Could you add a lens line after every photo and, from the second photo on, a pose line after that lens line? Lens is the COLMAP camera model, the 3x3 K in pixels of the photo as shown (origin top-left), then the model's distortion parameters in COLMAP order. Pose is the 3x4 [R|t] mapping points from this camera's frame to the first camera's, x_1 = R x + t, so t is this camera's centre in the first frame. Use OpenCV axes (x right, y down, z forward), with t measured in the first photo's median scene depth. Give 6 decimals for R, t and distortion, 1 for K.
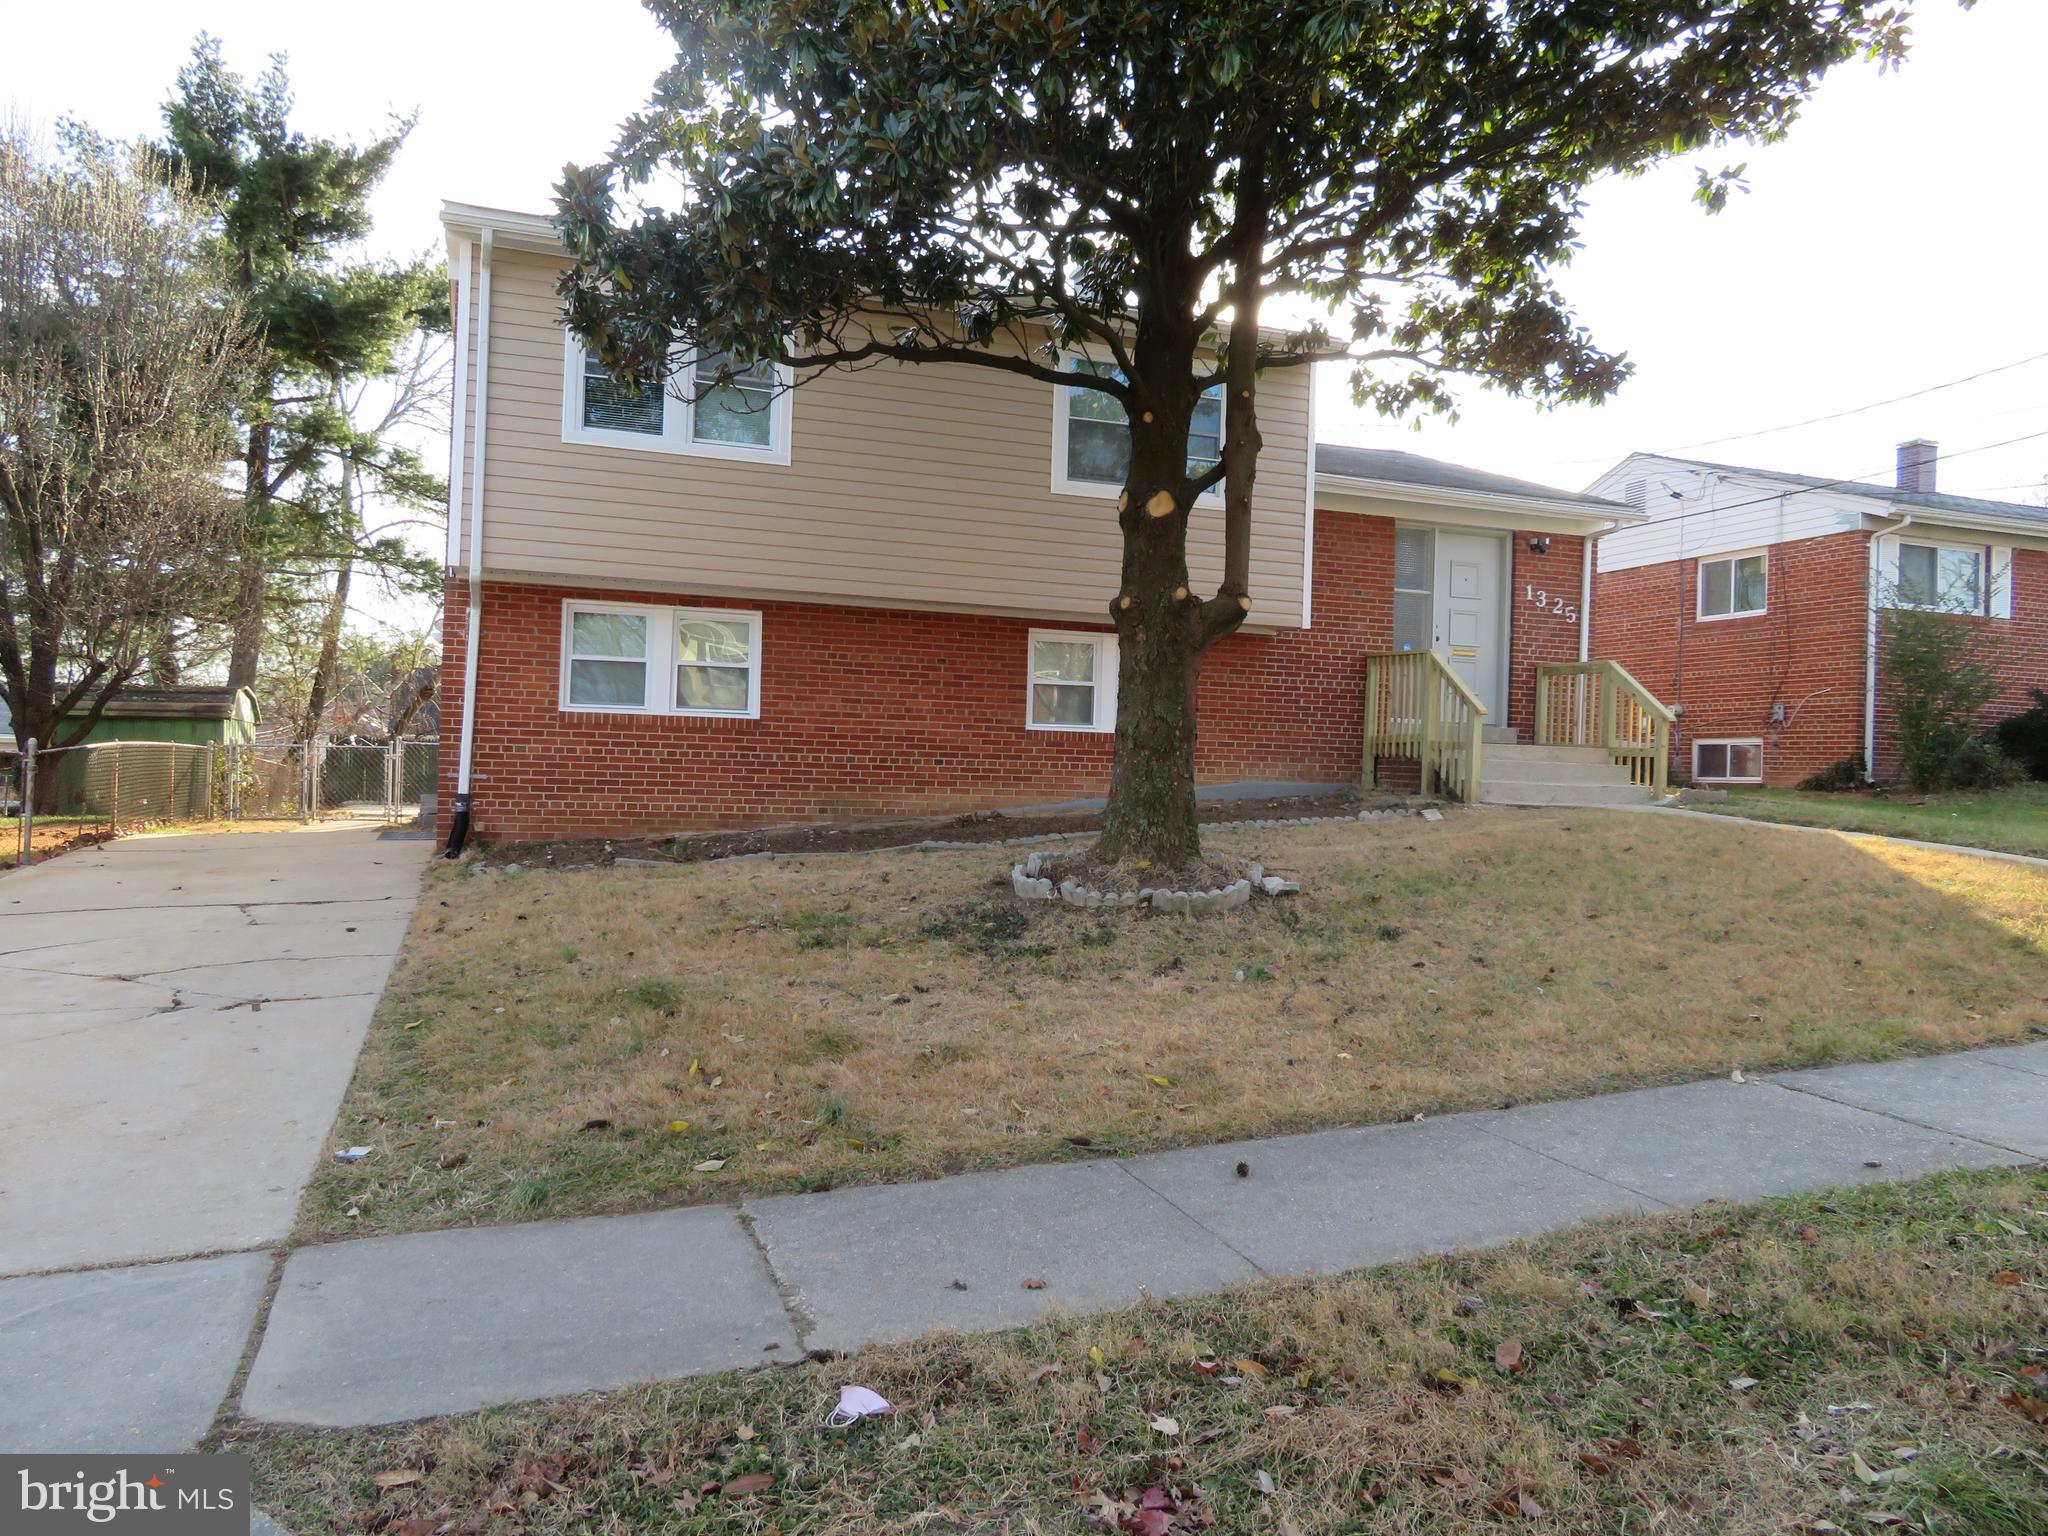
lens RADIAL K [[1415.9, 0, 1024.0], [0, 1415.9, 768.0], [0, 0, 1]] dist [-0.033463, 0.006345]
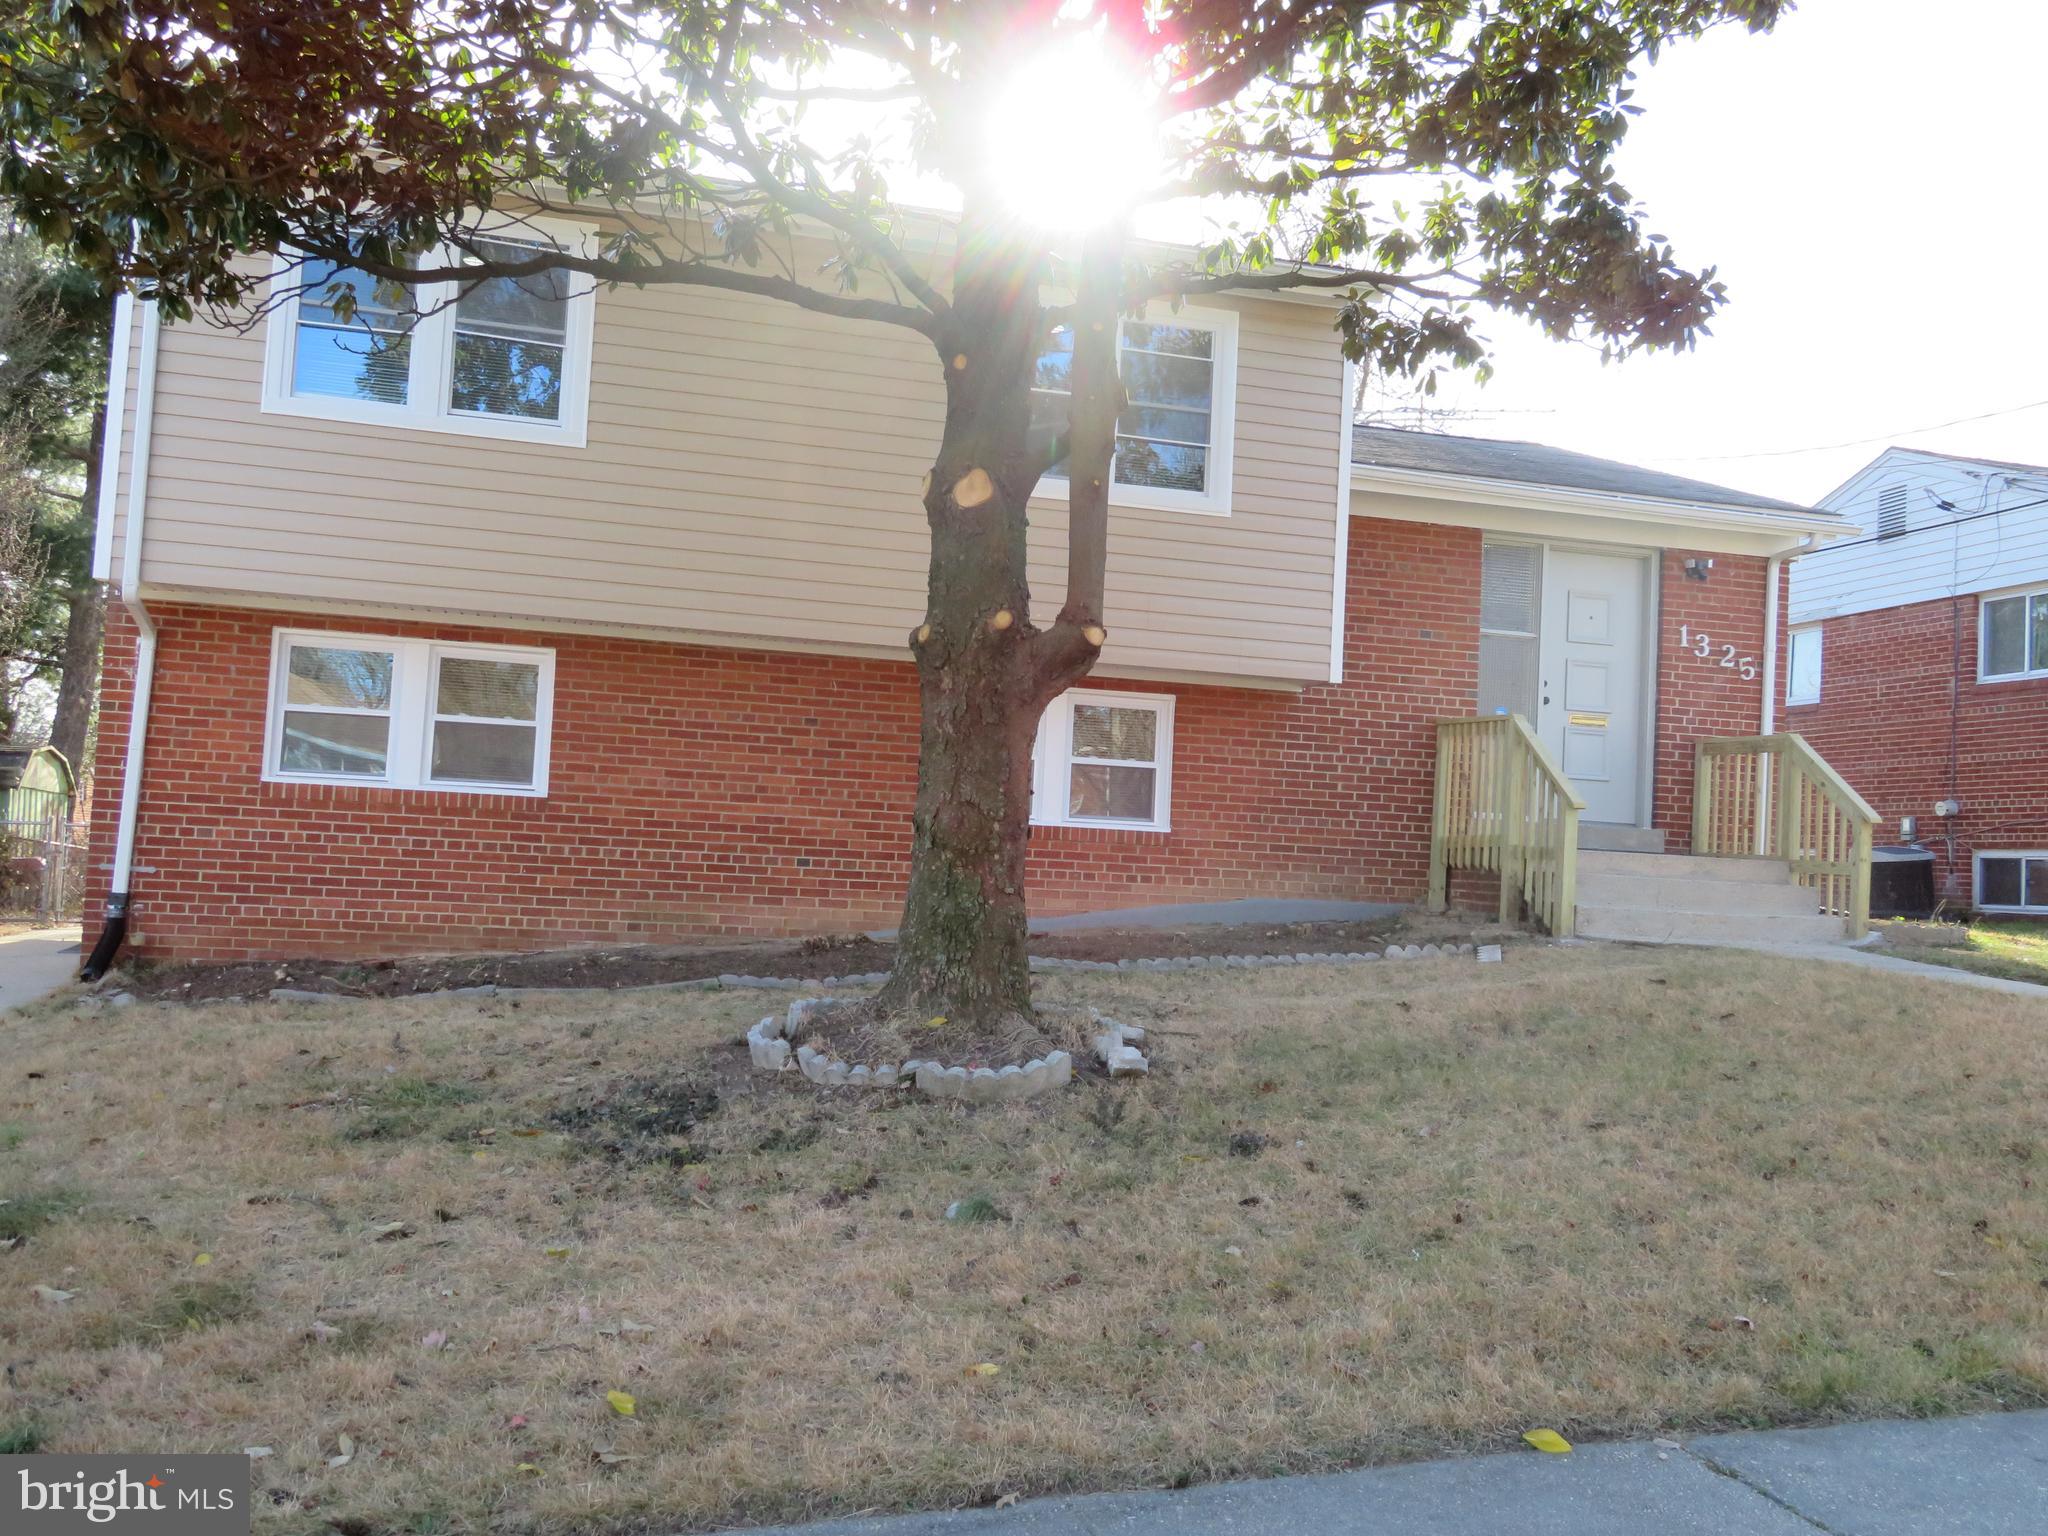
lens RADIAL K [[1833.8, 0, 1024.0], [0, 1833.8, 768.0], [0, 0, 1]] dist [-0.006177, -0.015008]
pose [[0.996812, 0.016047, -0.078151, 0.129827], [-0.020336, 0.998312, -0.054398, -0.003851], [0.077146, 0.055814, 0.995456, 0.090963]]
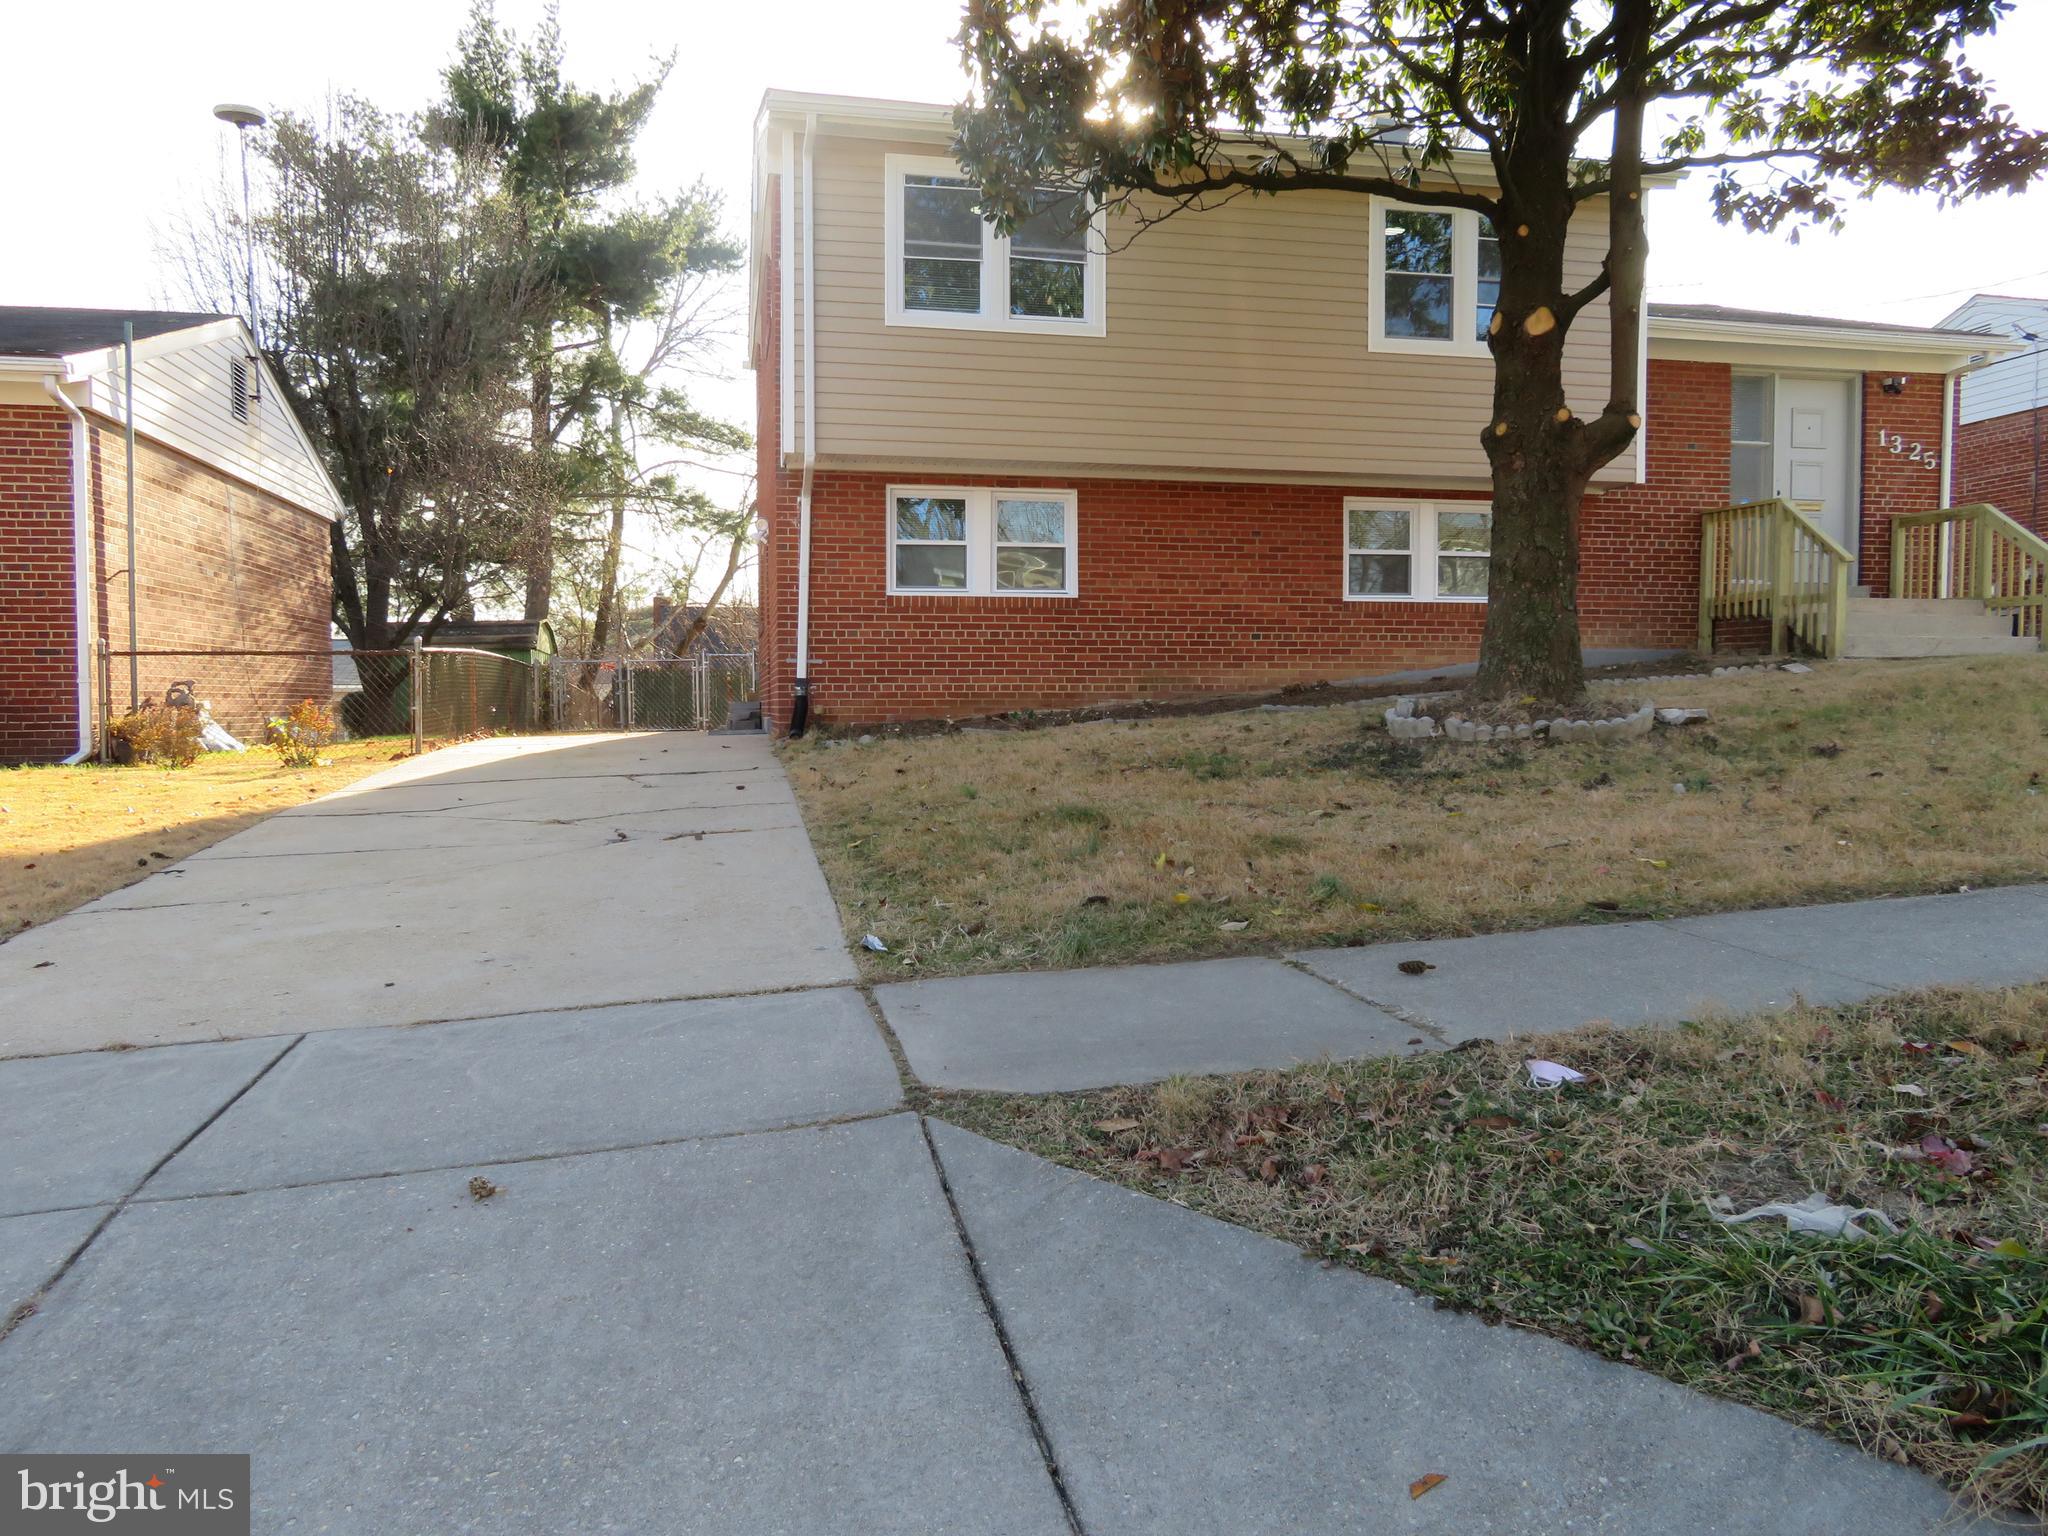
lens RADIAL K [[1415.5, 0, 1024.0], [0, 1415.5, 768.0], [0, 0, 1]] dist [-0.032936, 0.009316]
pose [[0.987032, -0.024307, -0.158674, -0.069777], [0.031726, 0.998510, 0.044388, 0.040809], [0.157359, -0.048847, 0.986333, -0.001023]]
